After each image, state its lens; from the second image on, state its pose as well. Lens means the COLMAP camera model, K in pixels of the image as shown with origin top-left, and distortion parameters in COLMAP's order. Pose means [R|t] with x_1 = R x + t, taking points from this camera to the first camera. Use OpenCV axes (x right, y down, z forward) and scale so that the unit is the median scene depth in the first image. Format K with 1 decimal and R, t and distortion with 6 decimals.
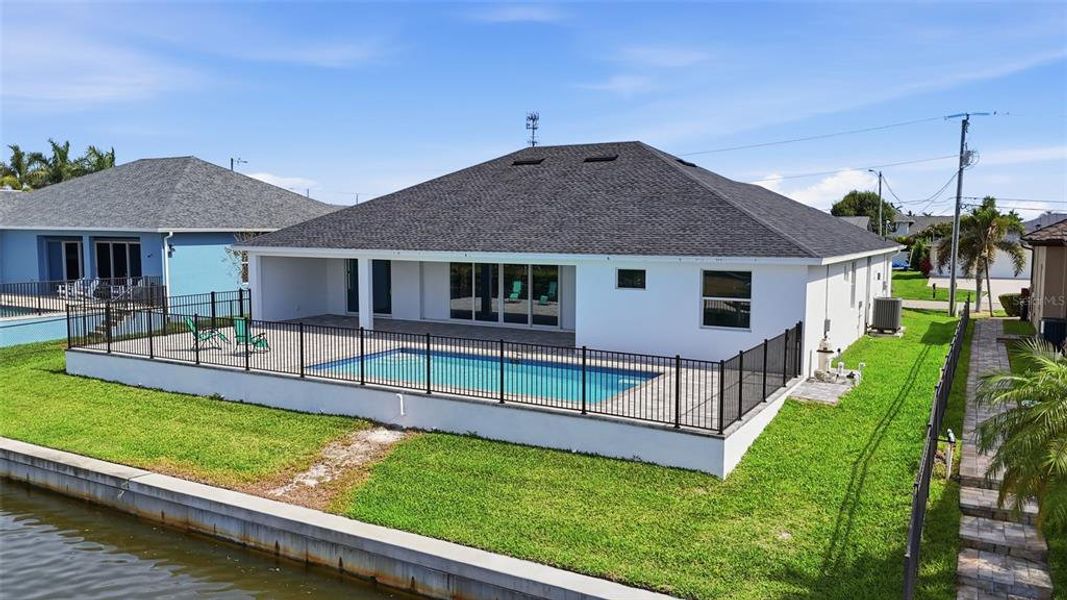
lens RADIAL K [[789.5, 0, 541.8], [0, 789.5, 303.4], [0, 0, 1]] dist [0.050692, -0.037808]
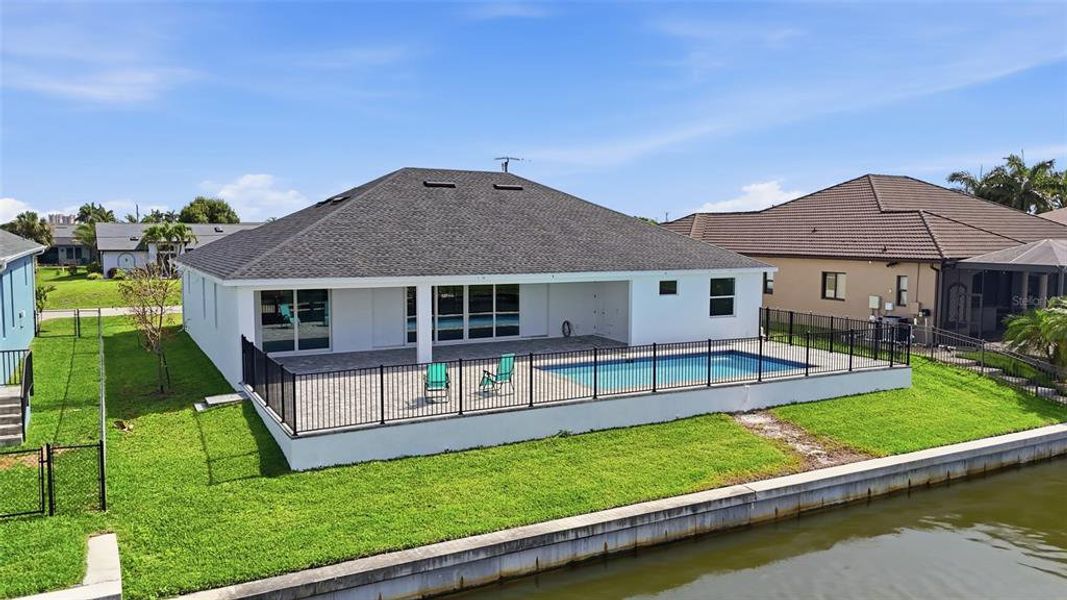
lens RADIAL K [[789.5, 0, 533.8], [0, 789.5, 294.5], [0, 0, 1]] dist [0.050692, -0.037808]
pose [[0.529350, -0.067094, 0.845747, -1.240498], [0.076674, 0.996572, 0.031070, -0.085142], [-0.844932, 0.048400, 0.532679, 0.514125]]
